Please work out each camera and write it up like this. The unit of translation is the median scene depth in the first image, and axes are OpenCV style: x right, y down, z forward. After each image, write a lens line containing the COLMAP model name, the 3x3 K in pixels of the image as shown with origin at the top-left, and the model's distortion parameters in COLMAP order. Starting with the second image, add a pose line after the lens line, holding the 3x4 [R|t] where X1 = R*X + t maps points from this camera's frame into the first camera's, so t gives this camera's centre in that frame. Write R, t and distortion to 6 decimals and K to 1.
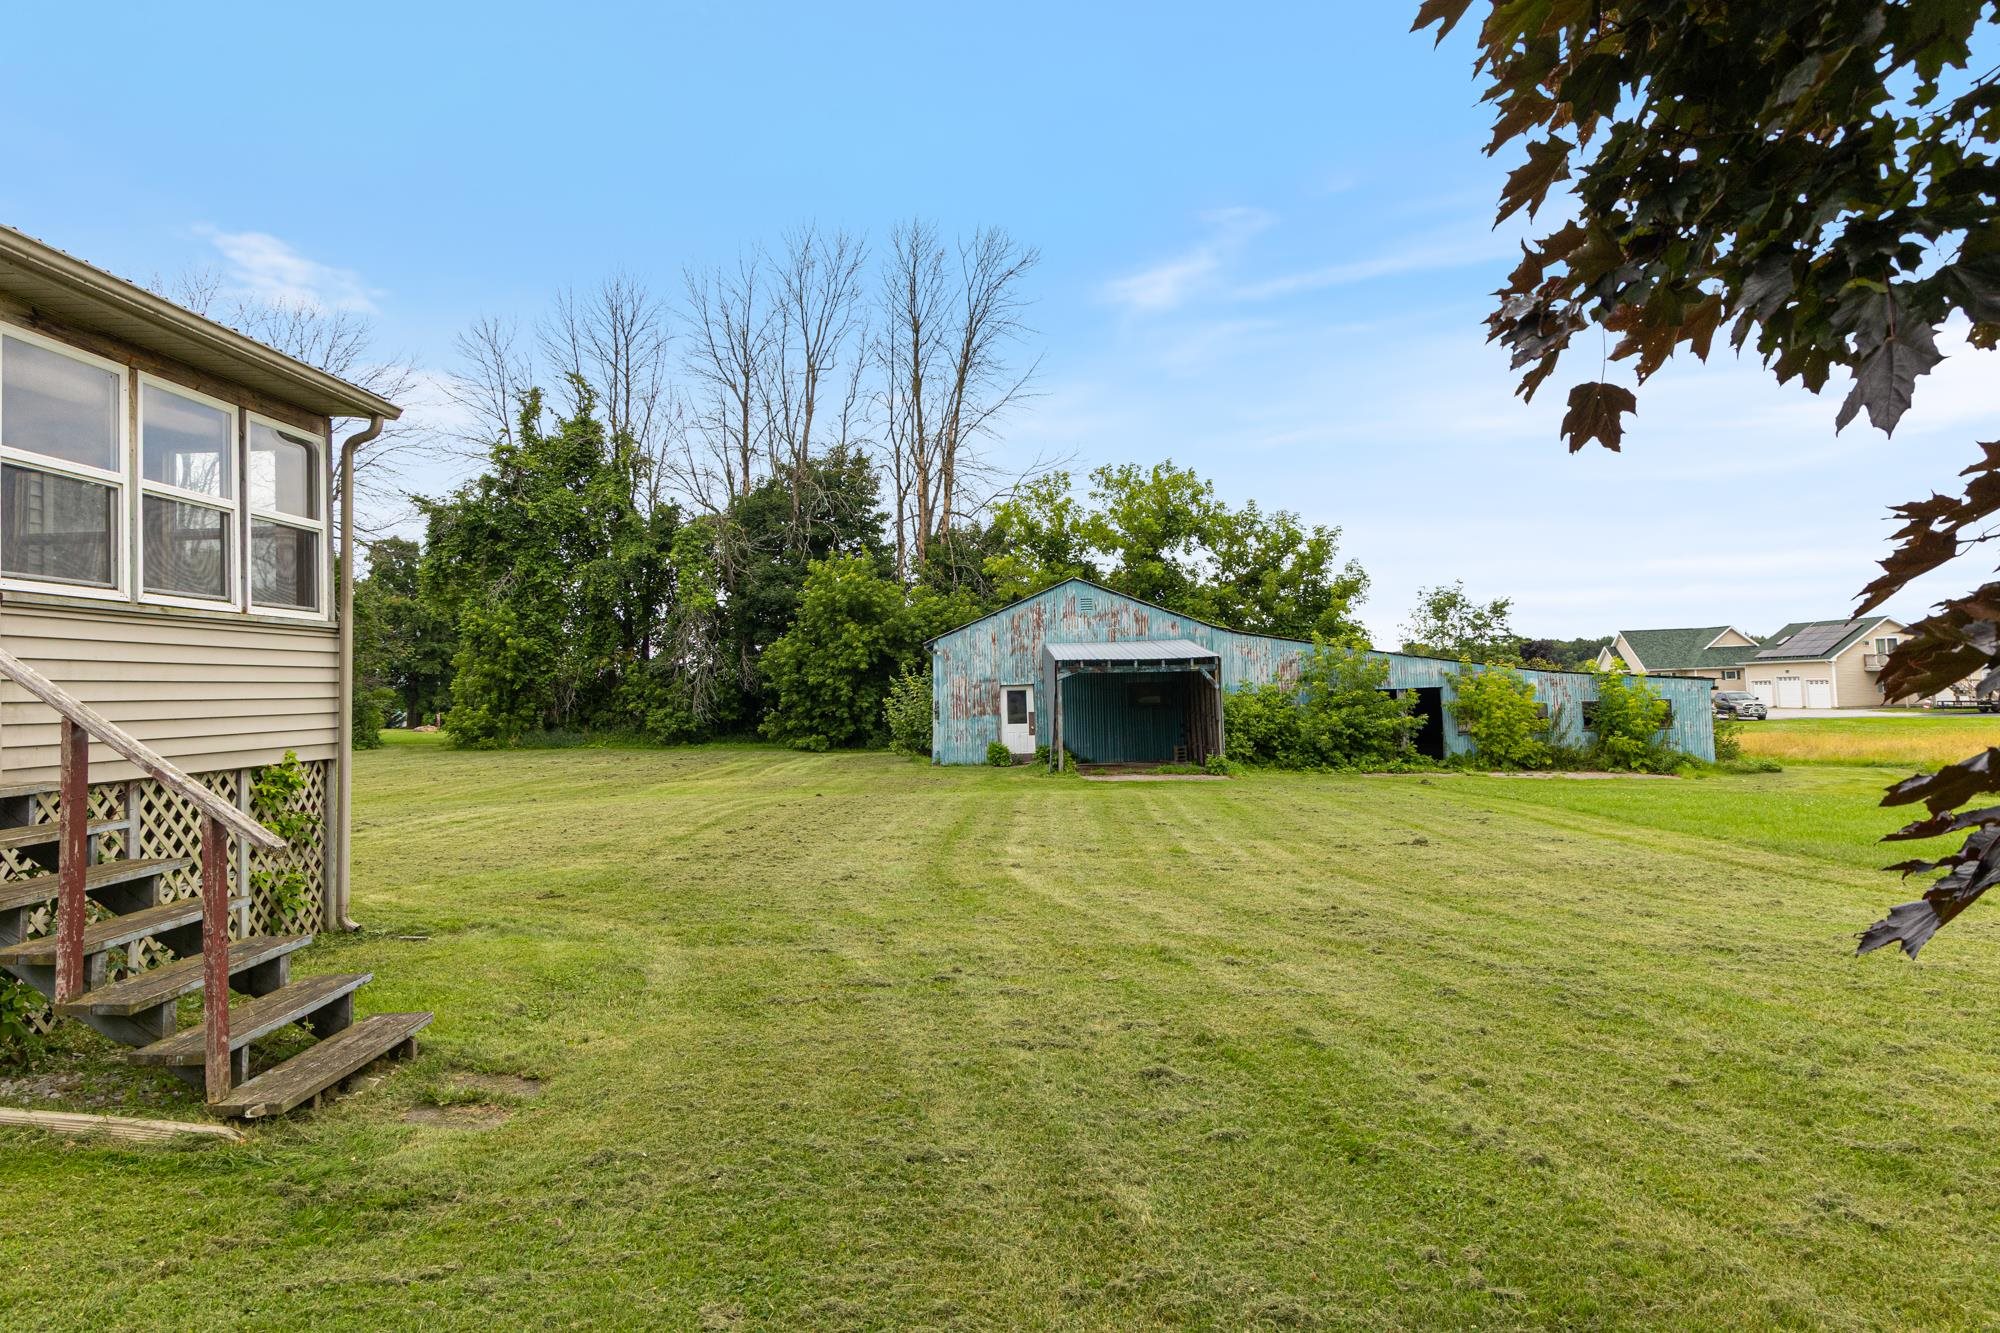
lens RADIAL K [[1354.3, 0, 1000.0], [0, 1354.3, 666.5], [0, 0, 1]] dist [0.003449, -0.002391]
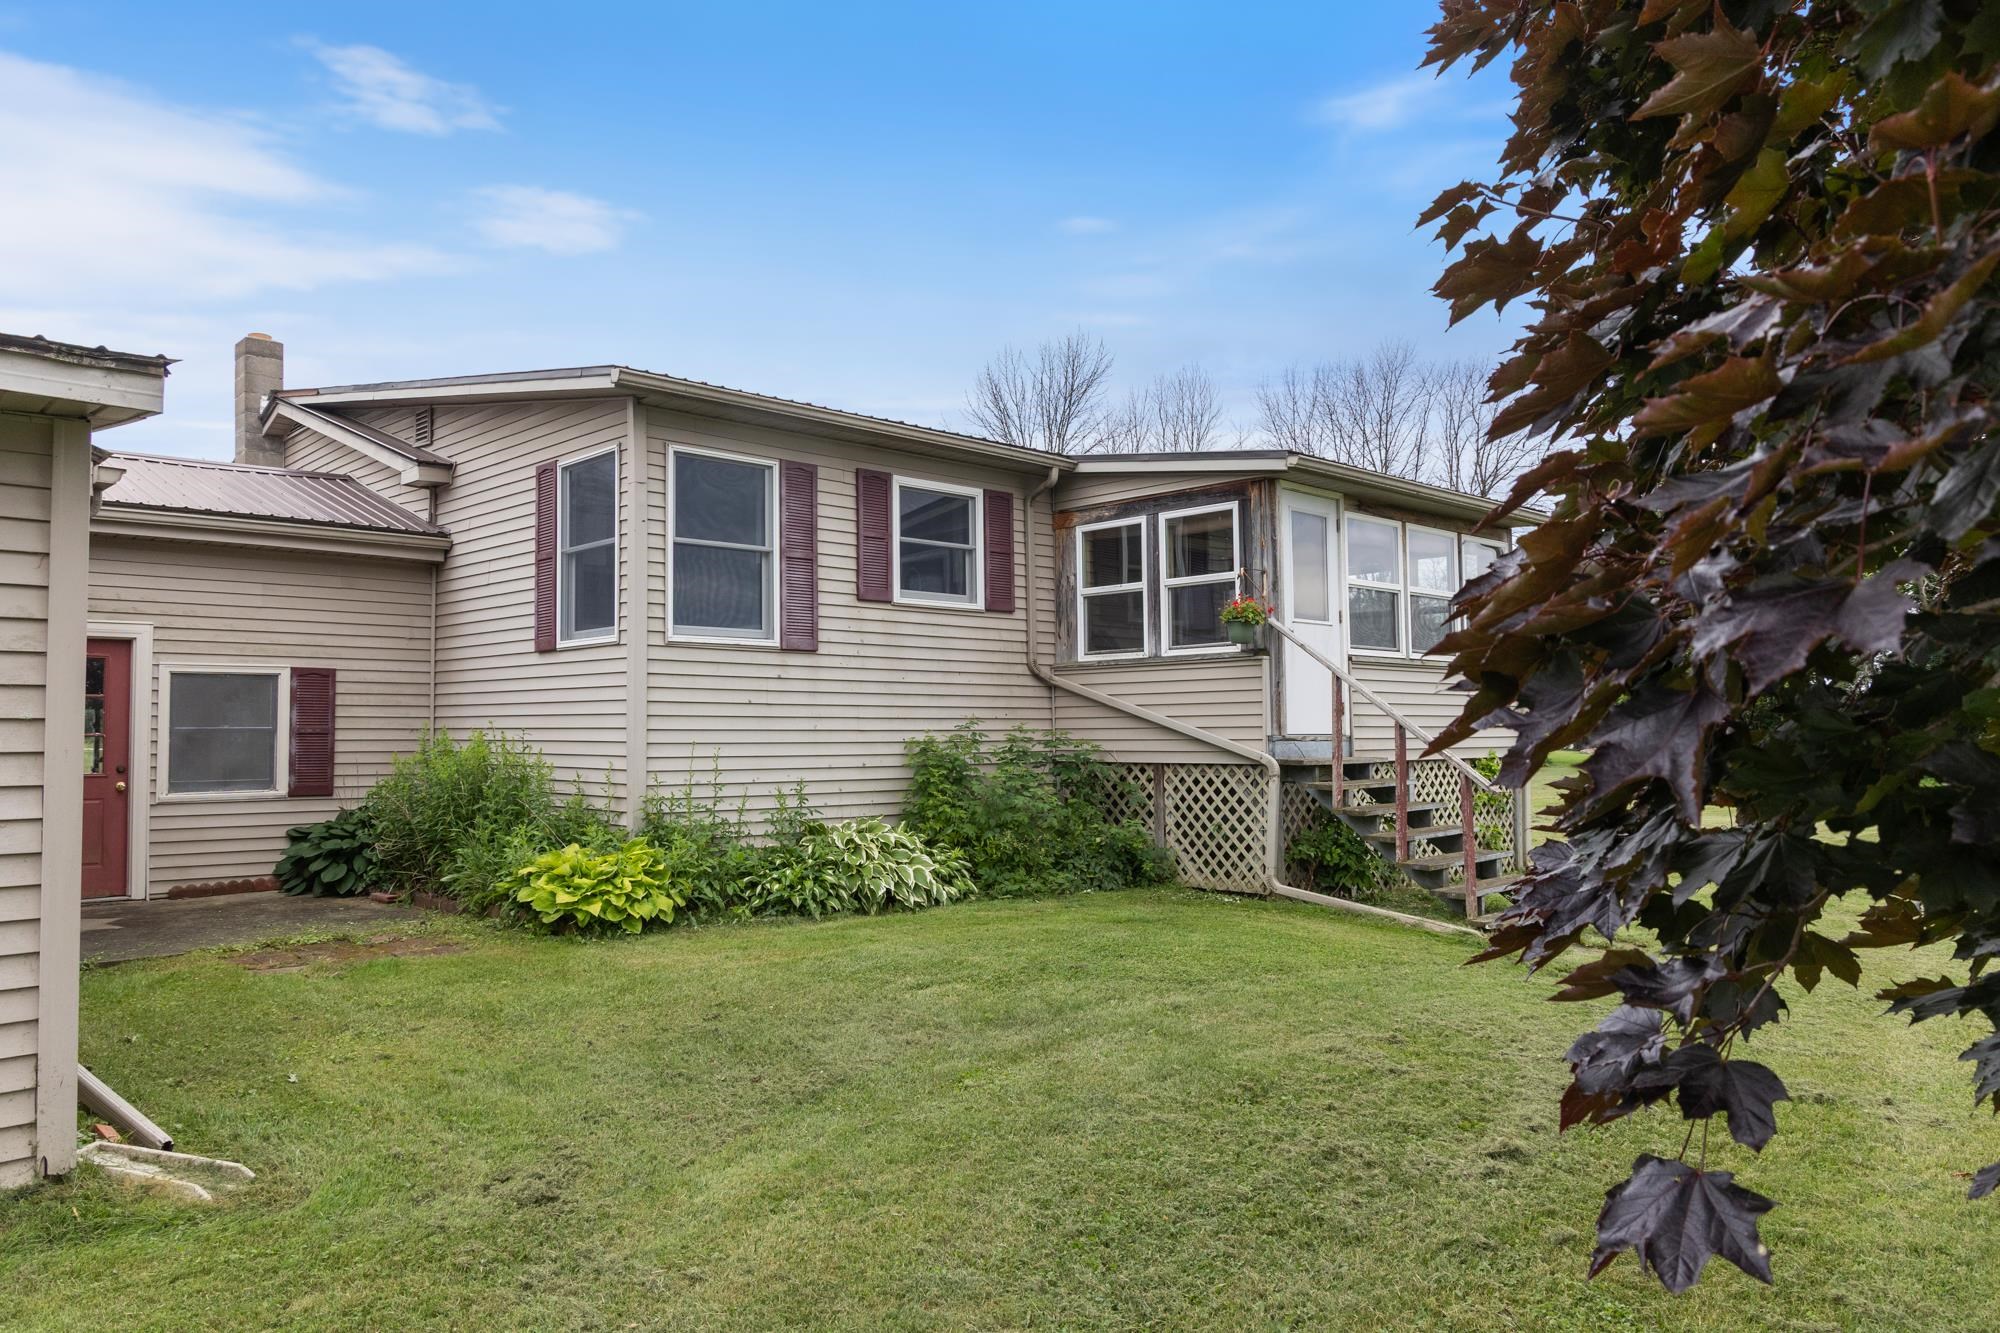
lens RADIAL K [[1354.3, 0, 1000.0], [0, 1354.3, 666.5], [0, 0, 1]] dist [0.003449, -0.002391]
pose [[0.687832, -0.023581, -0.725487, 0.177844], [0.011063, 0.999697, -0.022005, -0.003627], [0.725786, 0.007110, 0.687884, -0.392644]]
